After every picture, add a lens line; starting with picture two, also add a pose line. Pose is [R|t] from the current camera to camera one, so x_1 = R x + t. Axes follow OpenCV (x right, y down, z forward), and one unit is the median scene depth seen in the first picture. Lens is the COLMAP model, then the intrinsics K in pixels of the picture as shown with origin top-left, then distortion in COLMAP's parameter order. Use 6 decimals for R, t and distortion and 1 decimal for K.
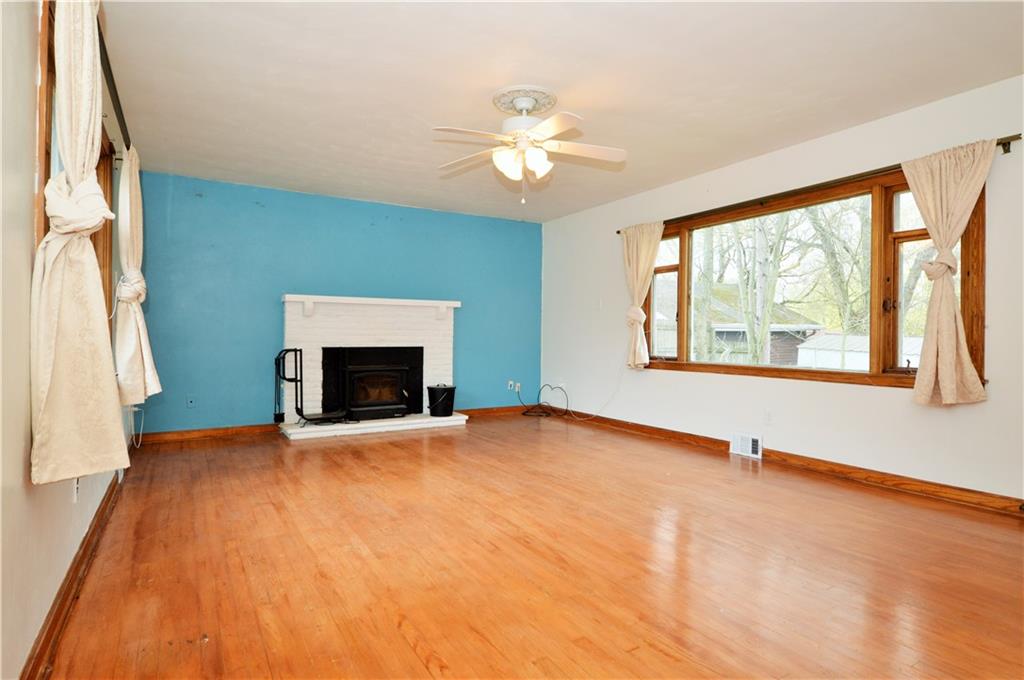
lens RADIAL K [[554.5, 0, 512.6], [0, 554.5, 337.4], [0, 0, 1]] dist [0.056805, -0.060582]
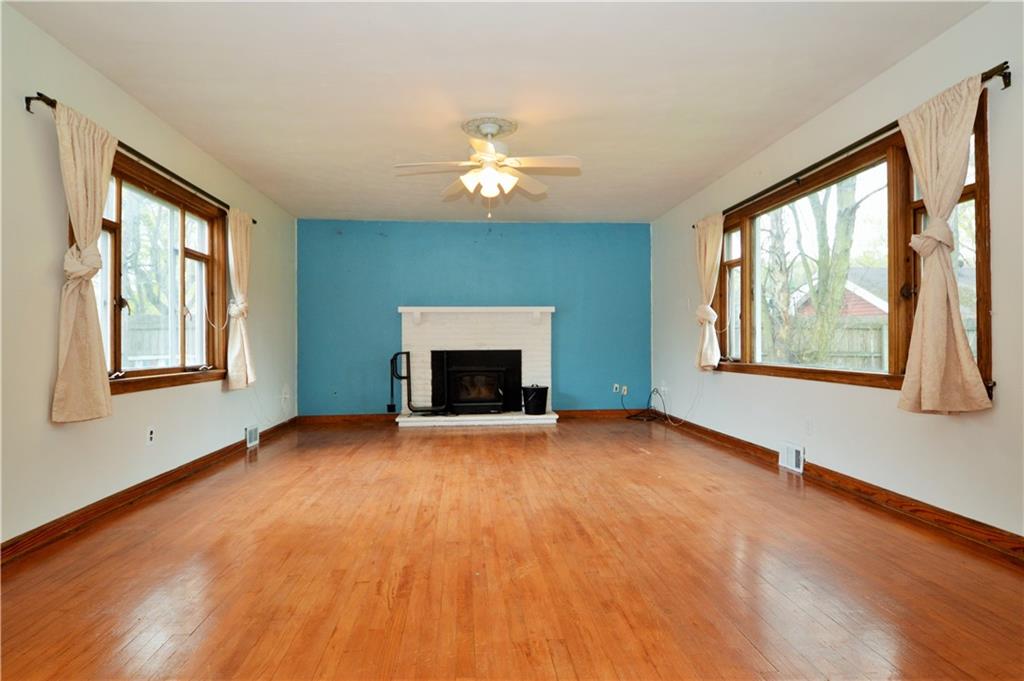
lens RADIAL K [[566.4, 0, 513.6], [0, 566.4, 336.5], [0, 0, 1]] dist [0.047692, -0.046755]
pose [[0.900507, -0.017938, -0.434471, 0.412486], [0.011492, 0.999782, -0.017458, 0.013558], [0.434689, 0.010728, 0.900517, -0.001808]]
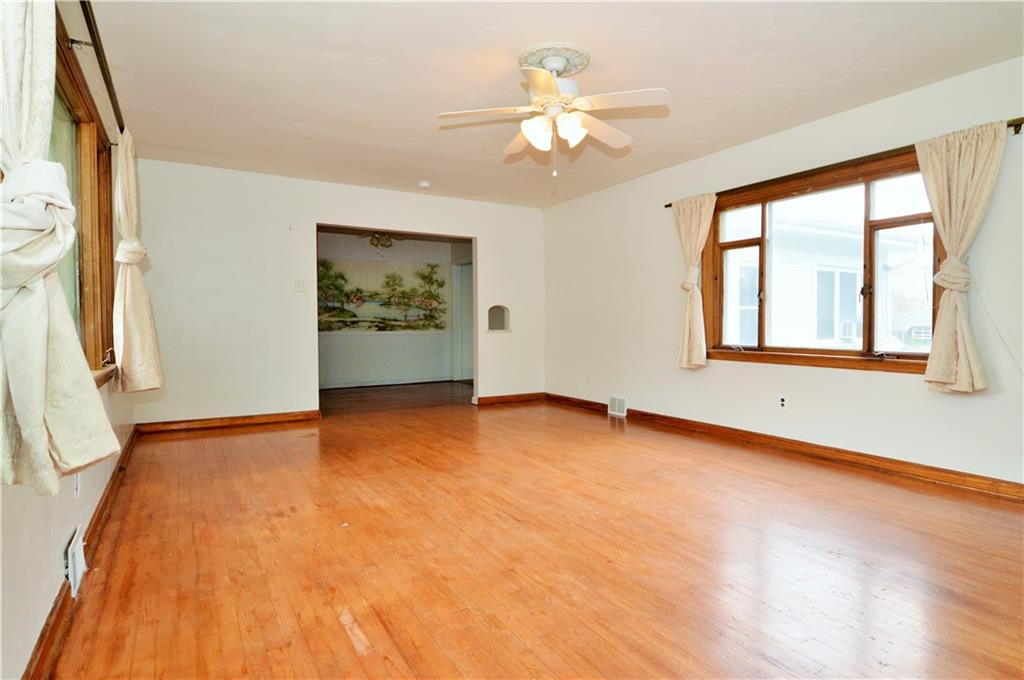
lens RADIAL K [[554.5, 0, 512.6], [0, 554.5, 337.4], [0, 0, 1]] dist [0.056805, -0.060582]
pose [[-0.999962, -0.003268, 0.008081, 0.059326], [-0.003023, 0.999541, 0.030150, -0.004539], [-0.008175, 0.030124, -0.999513, 1.425848]]
